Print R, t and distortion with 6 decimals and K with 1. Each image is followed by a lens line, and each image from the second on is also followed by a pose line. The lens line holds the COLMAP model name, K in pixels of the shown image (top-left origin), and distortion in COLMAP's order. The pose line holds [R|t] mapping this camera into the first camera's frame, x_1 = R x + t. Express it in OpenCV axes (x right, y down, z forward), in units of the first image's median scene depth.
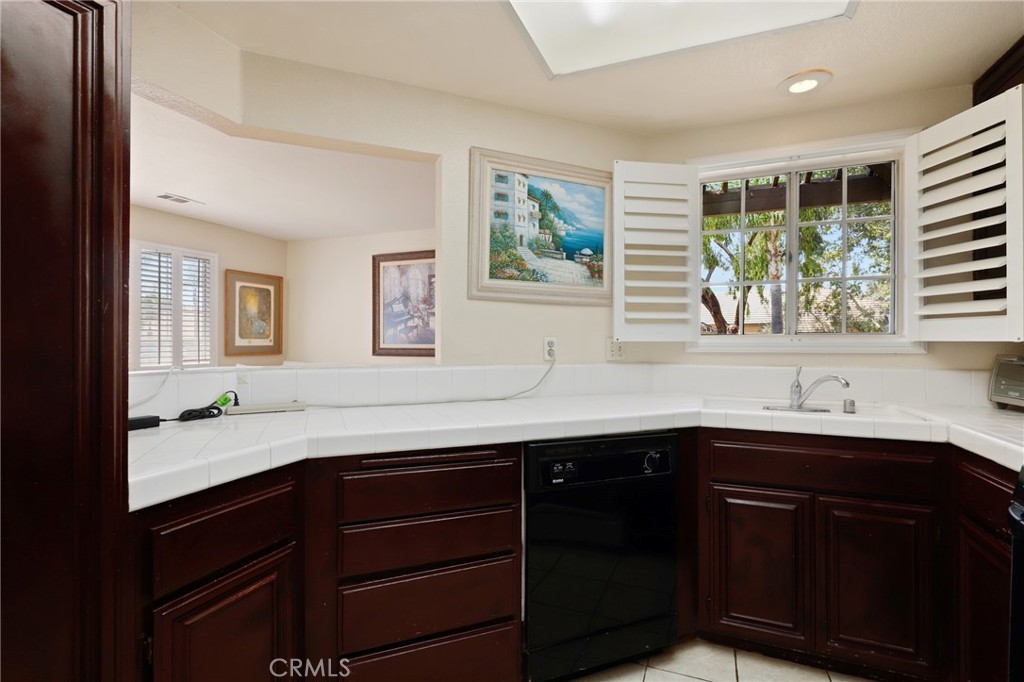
lens RADIAL K [[468.8, 0, 515.1], [0, 468.8, 337.0], [0, 0, 1]] dist [-0.002223, 0.002765]
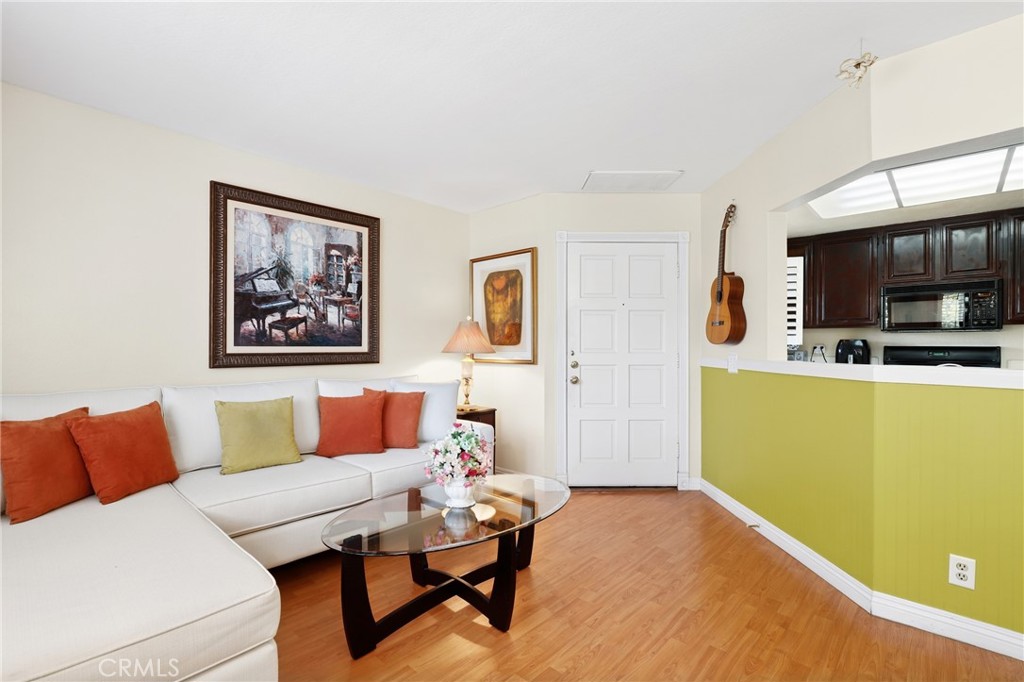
lens RADIAL K [[468.8, 0, 516.6], [0, 468.8, 345.3], [0, 0, 1]] dist [-0.002223, 0.002765]
pose [[0.357534, 0.000207, 0.933900, -1.609382], [-0.012925, 0.999905, 0.004727, 0.015034], [-0.933811, -0.013761, 0.357502, 1.137203]]
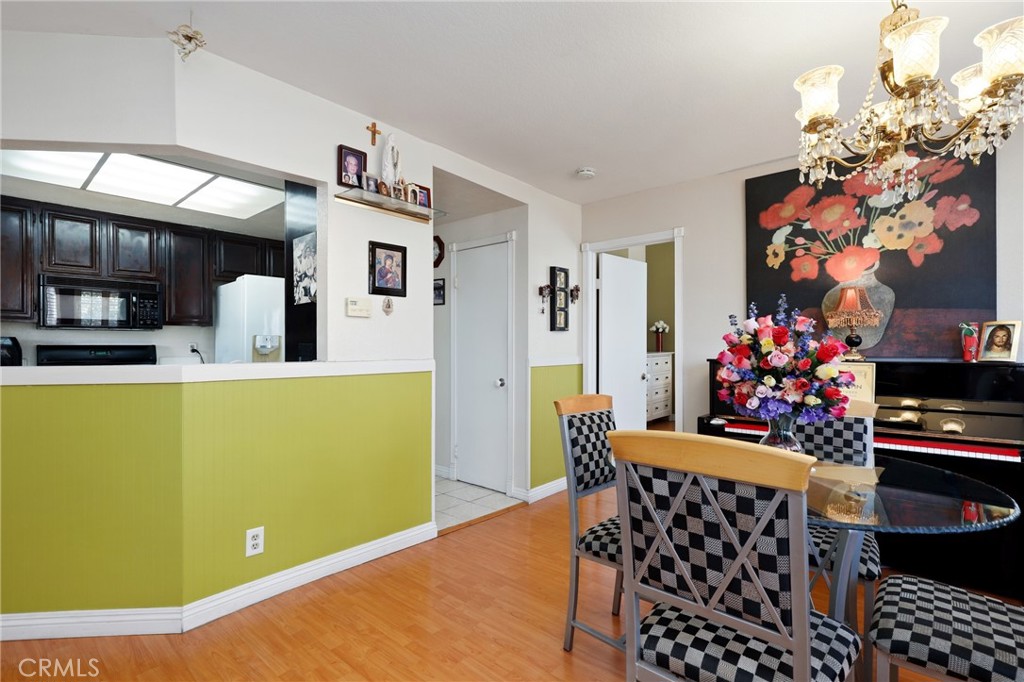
lens RADIAL K [[468.8, 0, 509.7], [0, 468.8, 345.9], [0, 0, 1]] dist [-0.002223, 0.002765]
pose [[-0.950686, 0.001121, 0.310154, -1.334810], [-0.000890, 0.999980, -0.006341, 0.020047], [-0.310154, -0.006304, -0.950665, 1.432734]]
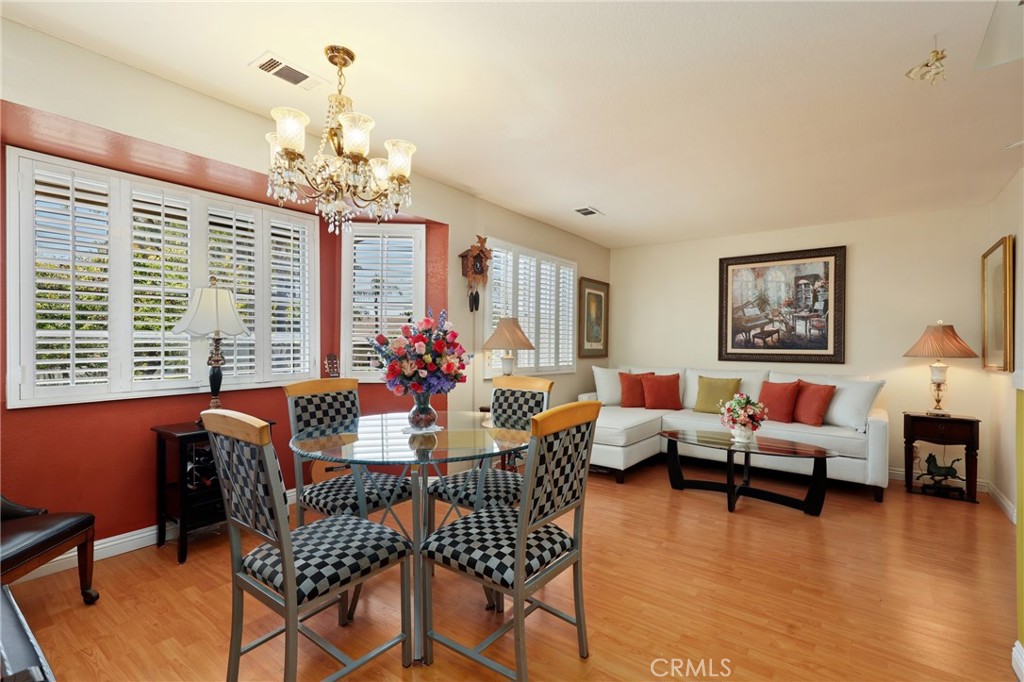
lens RADIAL K [[468.8, 0, 503.5], [0, 468.8, 344.0], [0, 0, 1]] dist [-0.002223, 0.002765]
pose [[0.960278, 0.009901, -0.278868, -1.095800], [-0.009185, 0.999950, 0.003874, 0.012314], [0.278893, -0.001159, 0.960322, -0.170098]]
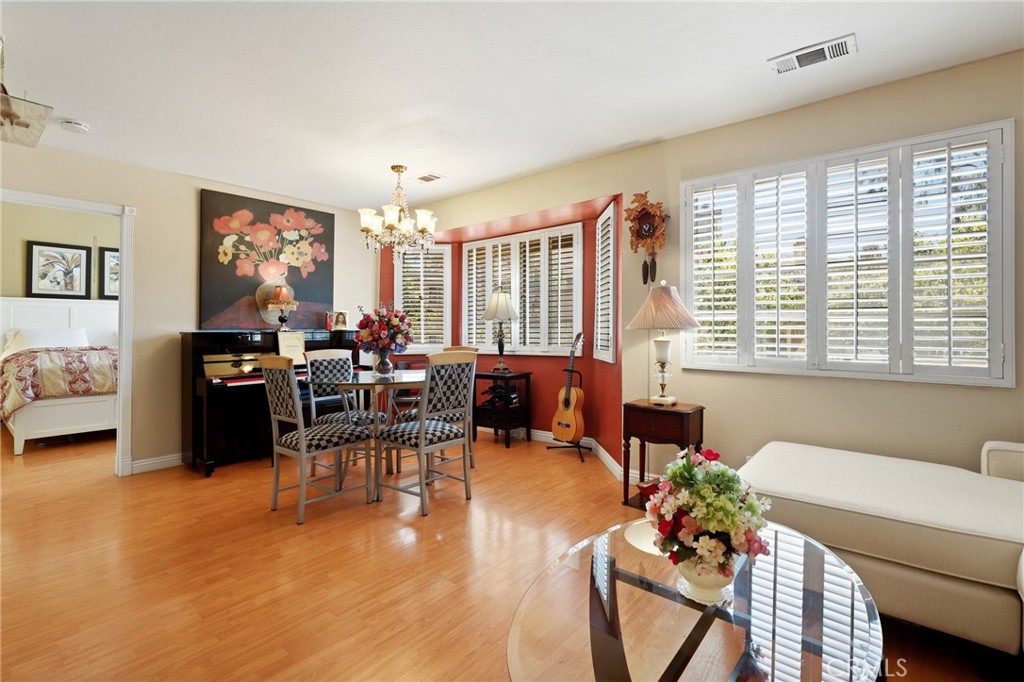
lens RADIAL K [[468.8, 0, 516.6], [0, 468.8, 323.9], [0, 0, 1]] dist [-0.002223, 0.002765]
pose [[-0.295619, -0.004860, -0.955294, -0.181694], [0.002050, 0.999982, -0.005721, 0.031267], [0.955304, -0.003650, -0.295603, 1.522092]]
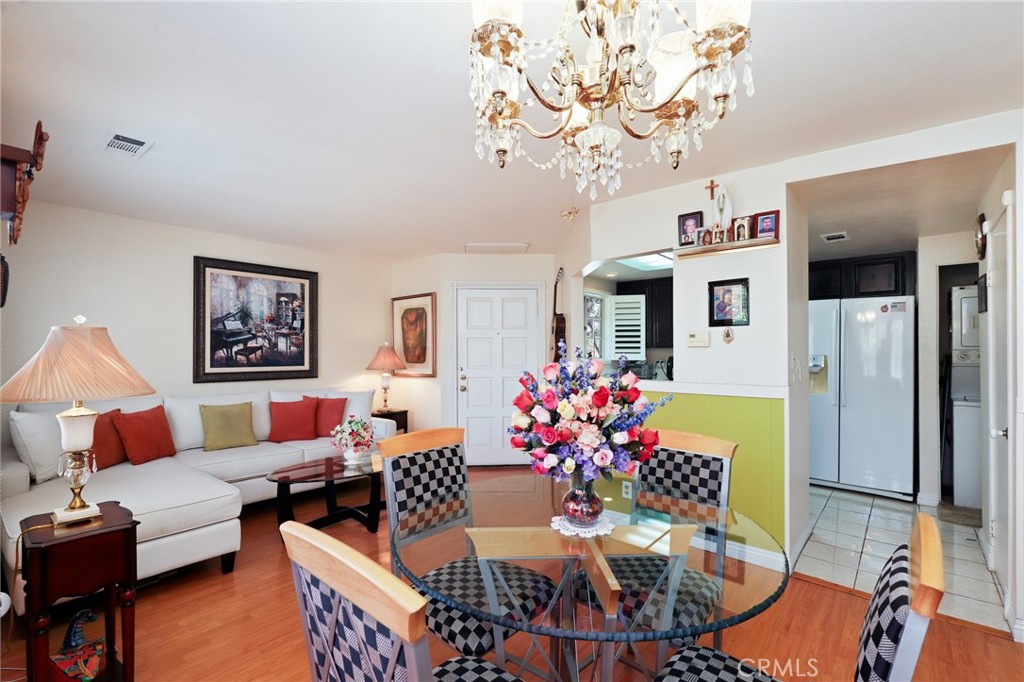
lens RADIAL K [[468.8, 0, 517.4], [0, 468.8, 348.9], [0, 0, 1]] dist [-0.002223, 0.002765]
pose [[0.302852, 0.008140, 0.953003, -2.107630], [-0.005548, 0.999962, -0.006778, -0.037494], [-0.953021, -0.003234, 0.302886, 0.574856]]
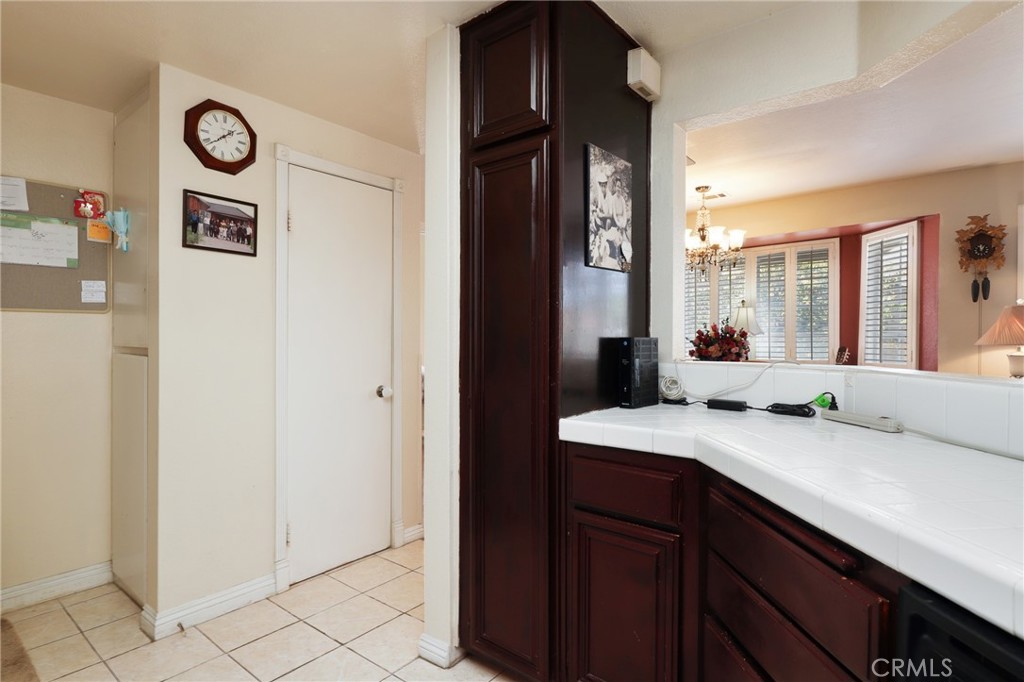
lens RADIAL K [[541.4, 0, 539.7], [0, 541.4, 340.4], [0, 0, 1]] dist [0.001846, 0.002966]
pose [[-0.251424, 0.008506, -0.967840, 0.390217], [0.007972, 0.999946, 0.006717, 0.003400], [0.967844, -0.006027, -0.251478, 0.534668]]
